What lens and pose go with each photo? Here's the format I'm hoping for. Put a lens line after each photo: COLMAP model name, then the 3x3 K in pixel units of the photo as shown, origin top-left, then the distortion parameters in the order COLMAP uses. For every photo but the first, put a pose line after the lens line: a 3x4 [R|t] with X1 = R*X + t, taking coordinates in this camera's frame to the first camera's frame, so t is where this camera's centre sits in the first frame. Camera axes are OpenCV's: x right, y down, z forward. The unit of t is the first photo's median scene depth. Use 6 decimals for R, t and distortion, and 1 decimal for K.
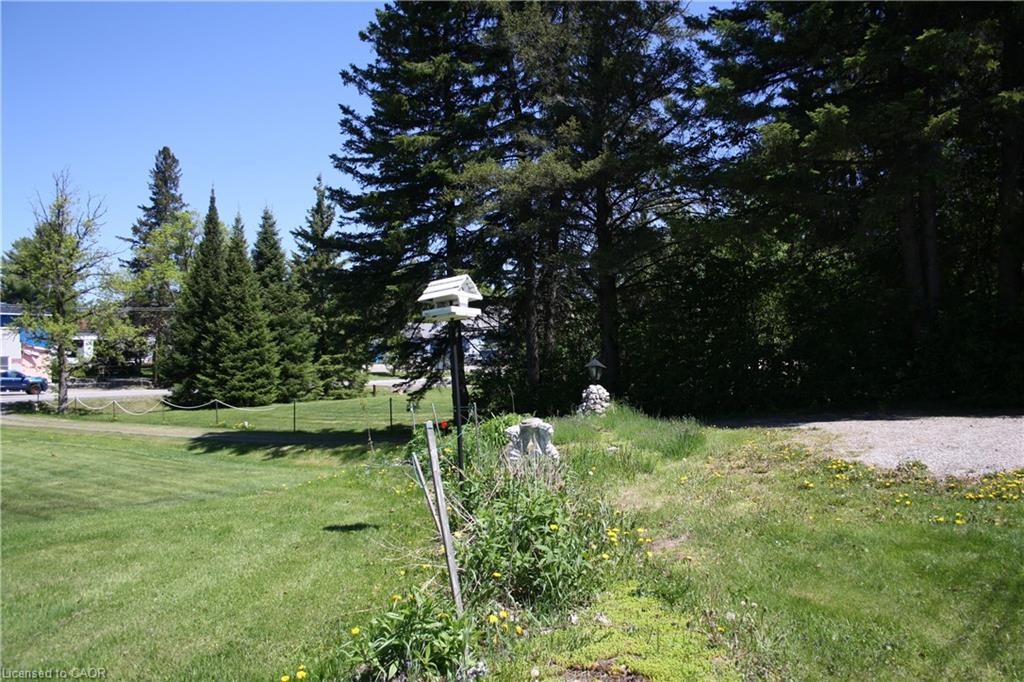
lens RADIAL K [[855.4, 0, 518.6], [0, 855.4, 341.4], [0, 0, 1]] dist [-0.107875, 0.052795]
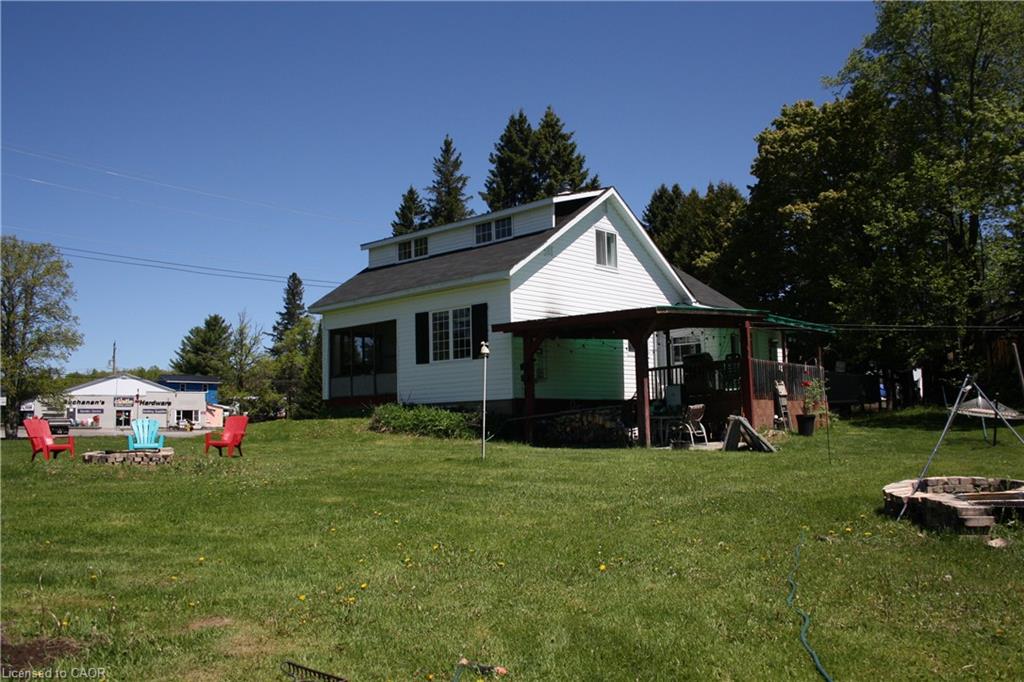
lens RADIAL K [[855.4, 0, 507.6], [0, 855.4, 336.8], [0, 0, 1]] dist [-0.107875, 0.052795]
pose [[0.989588, -0.010286, -0.143562, 0.188645], [0.000083, 0.997484, -0.070899, -0.006501], [0.143930, 0.070148, 0.987098, -0.475520]]
